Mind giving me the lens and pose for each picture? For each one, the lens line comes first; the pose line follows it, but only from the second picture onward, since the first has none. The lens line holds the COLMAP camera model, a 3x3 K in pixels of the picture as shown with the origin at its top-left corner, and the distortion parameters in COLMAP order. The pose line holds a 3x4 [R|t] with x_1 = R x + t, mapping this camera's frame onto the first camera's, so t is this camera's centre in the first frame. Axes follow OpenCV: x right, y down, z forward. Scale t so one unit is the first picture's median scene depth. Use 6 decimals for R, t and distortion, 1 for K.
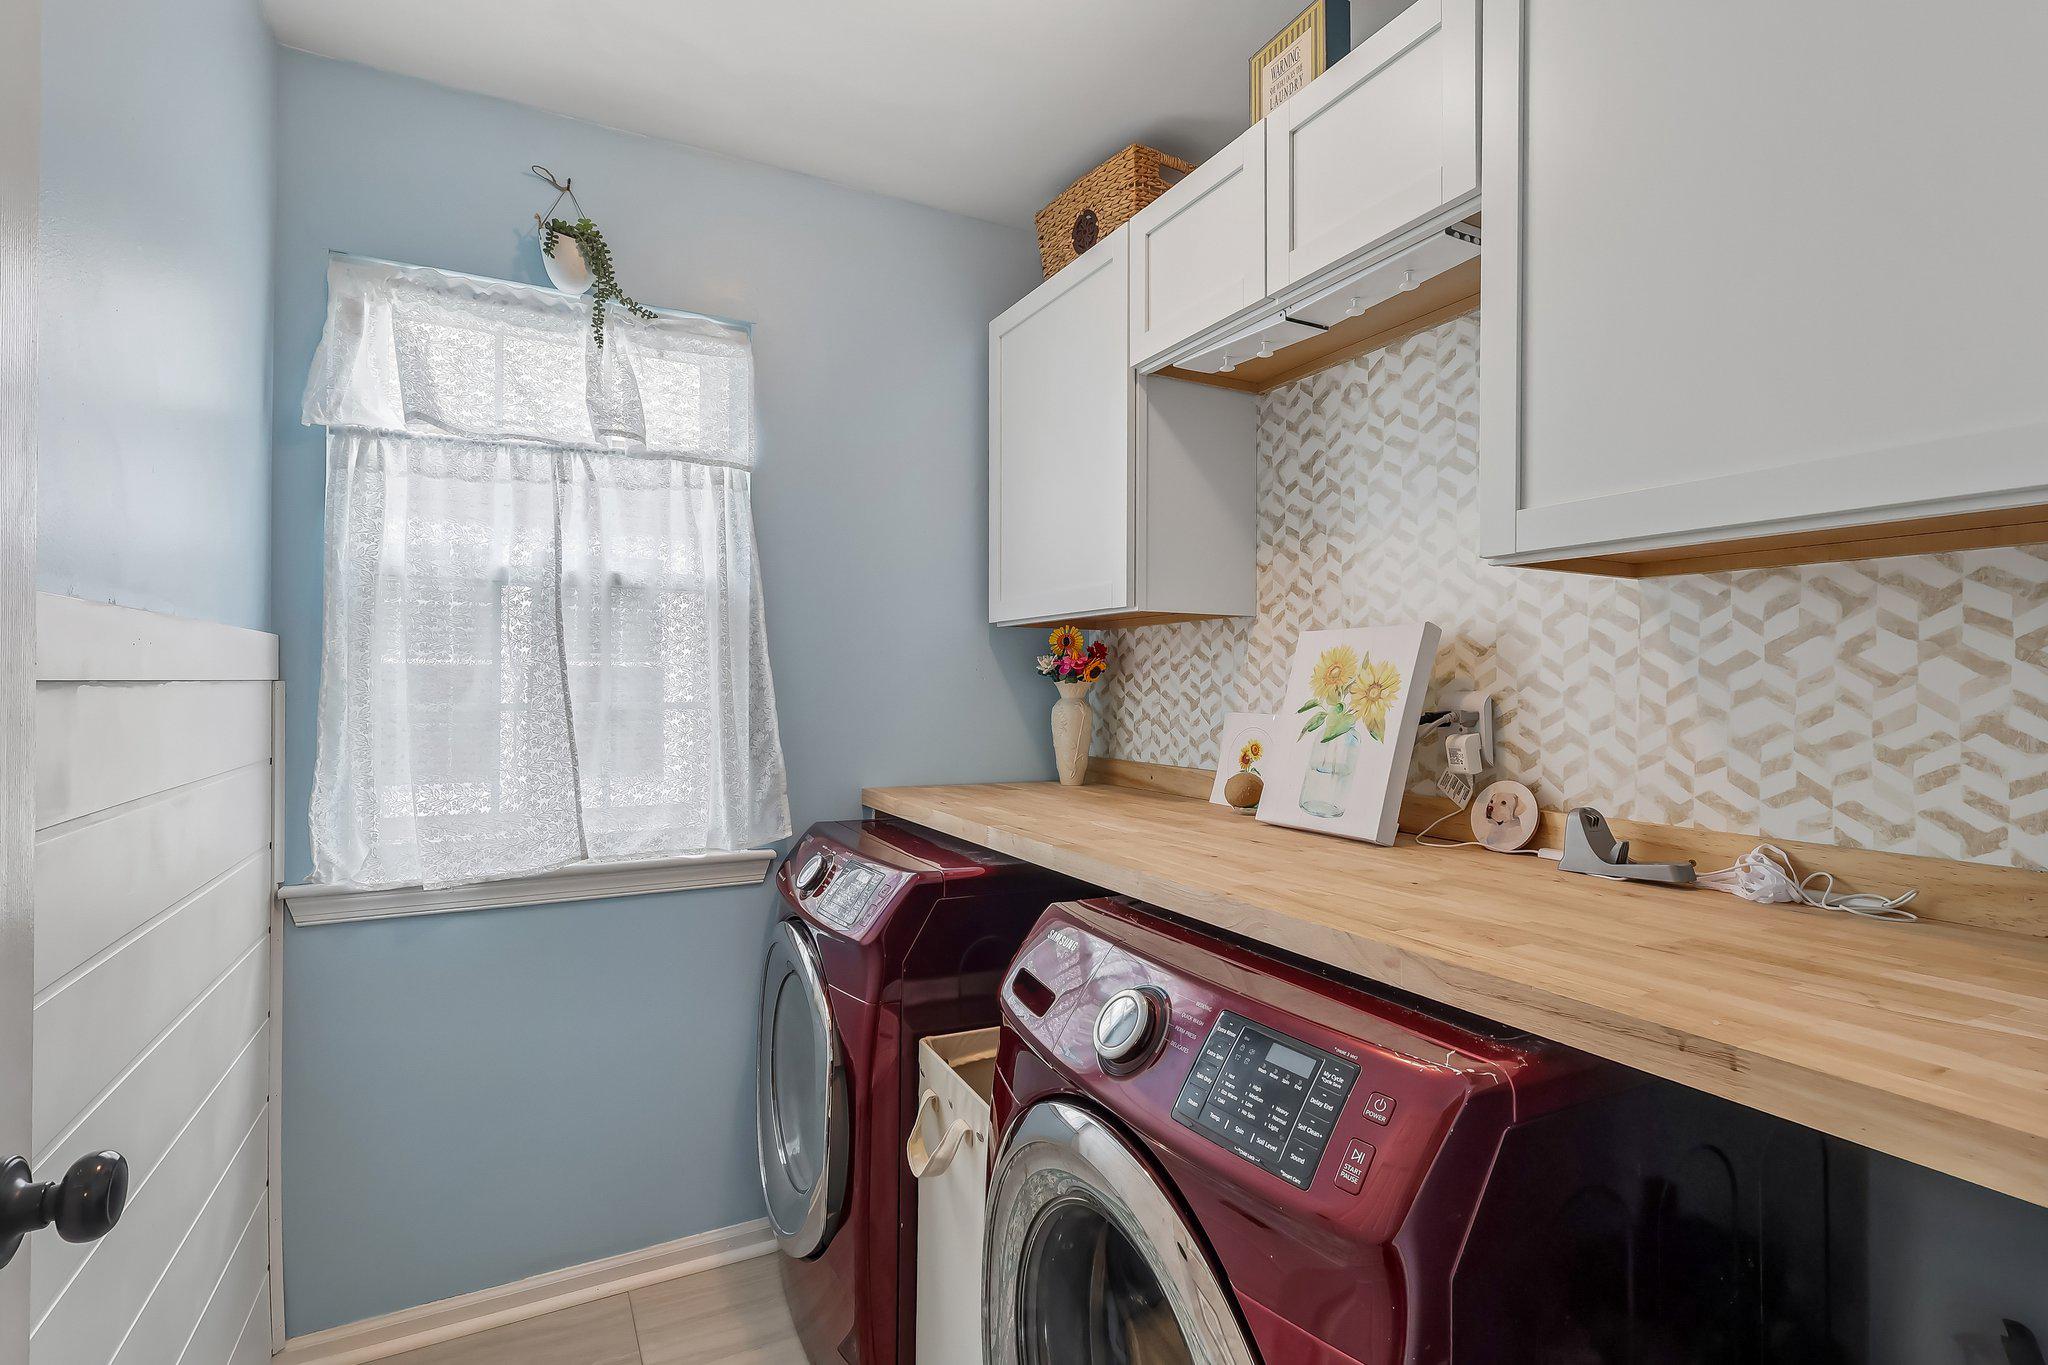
lens RADIAL K [[967.8, 0, 1023.5], [0, 967.8, 679.4], [0, 0, 1]] dist [0.003025, 0.000132]
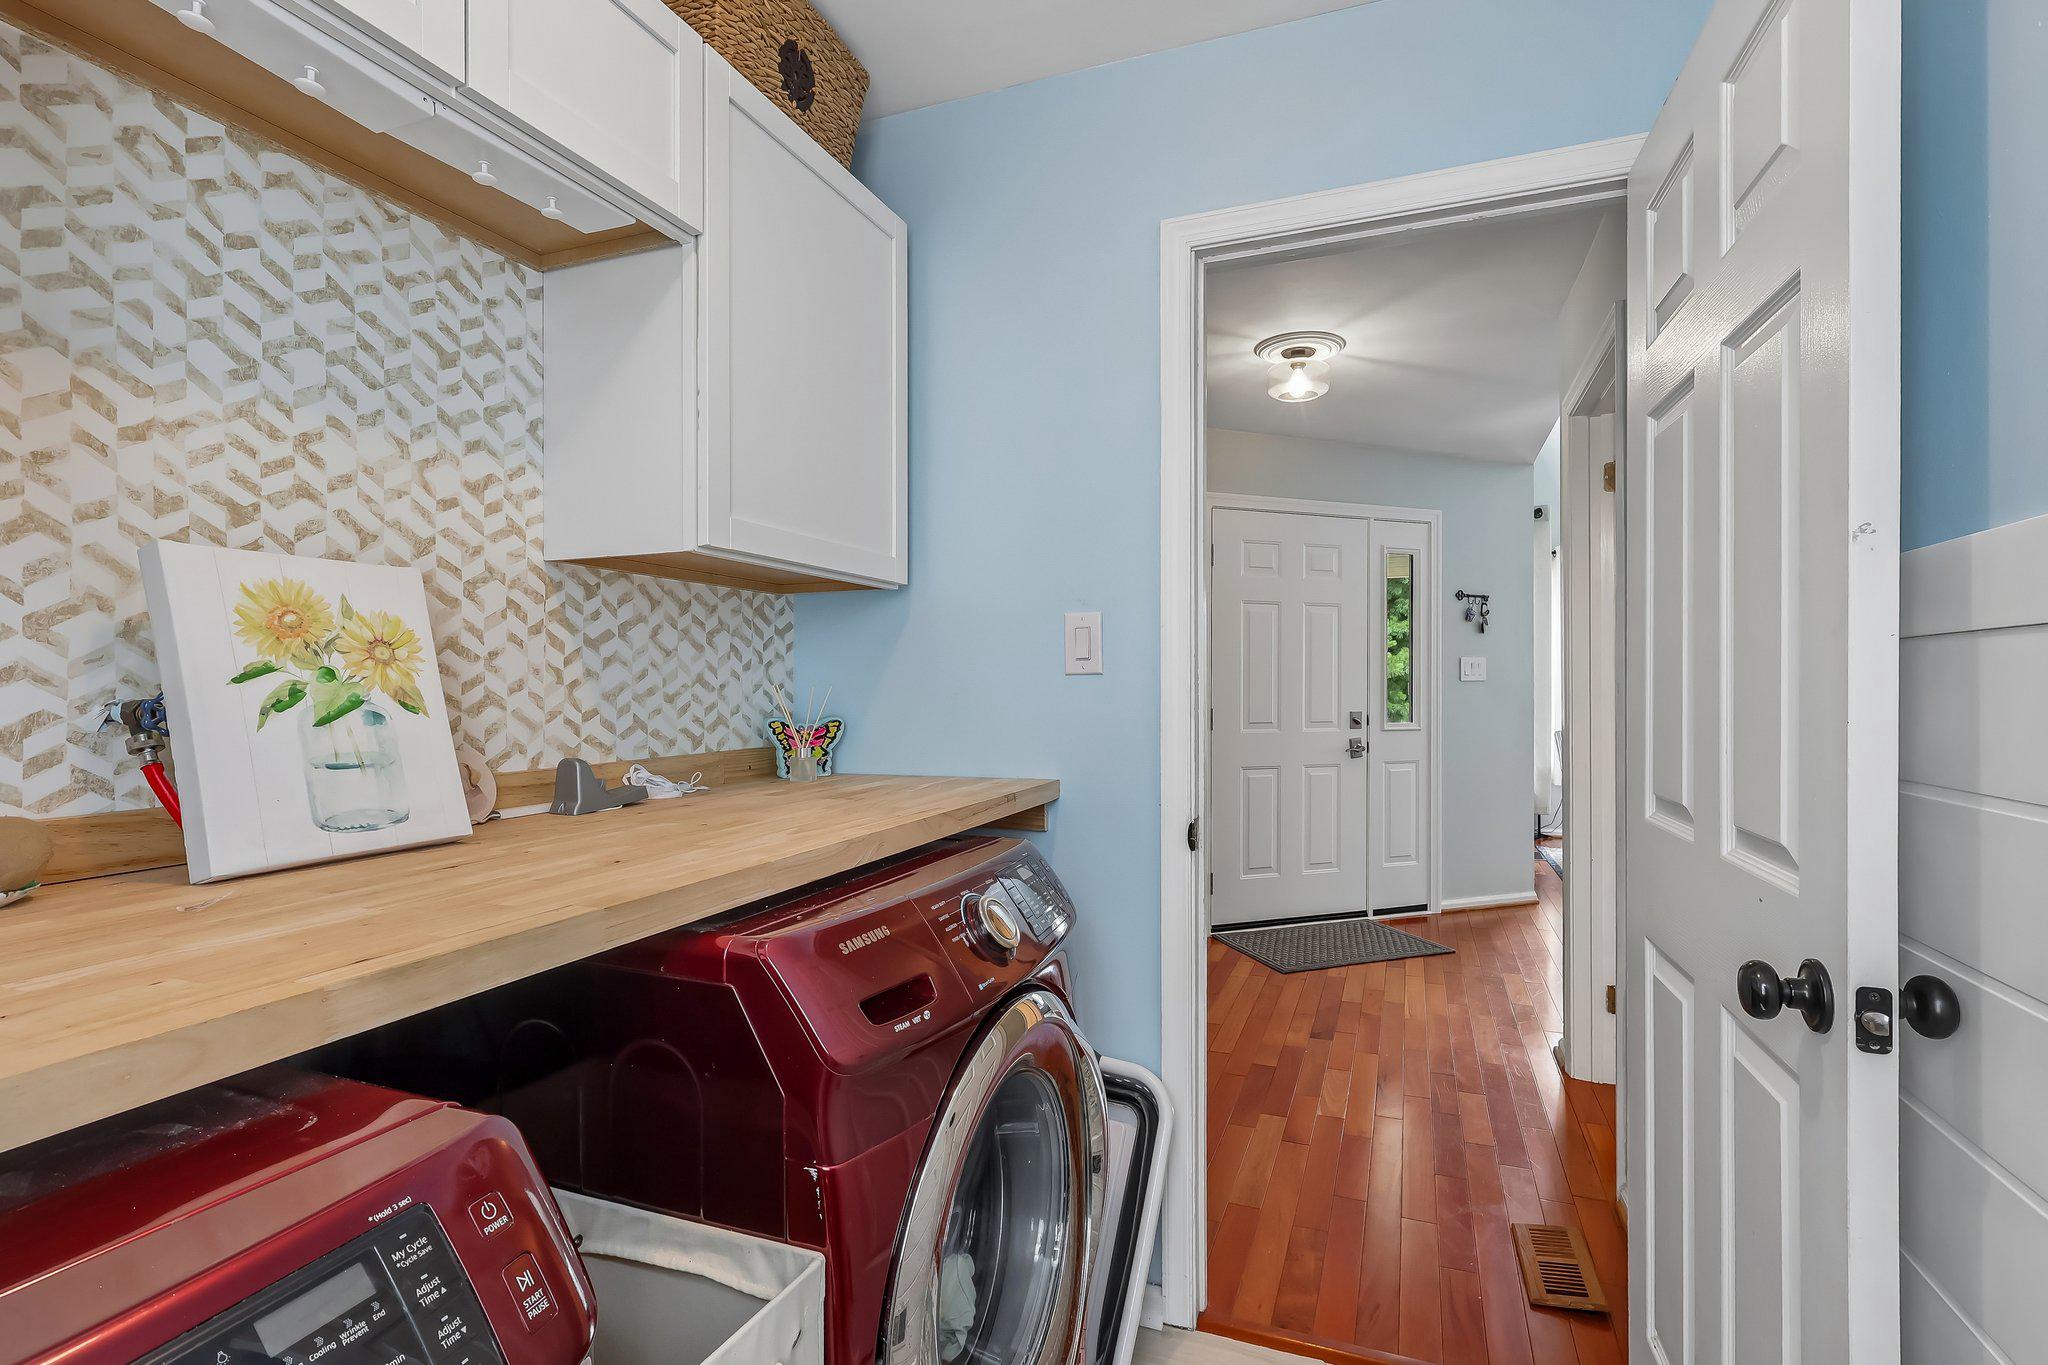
lens RADIAL K [[967.8, 0, 1025.3], [0, 967.8, 680.7], [0, 0, 1]] dist [0.003025, 0.000132]
pose [[-0.646574, -0.003159, 0.762844, -0.619944], [-0.009405, 0.999948, -0.003831, 0.039411], [-0.762793, -0.009652, -0.646571, 1.296735]]
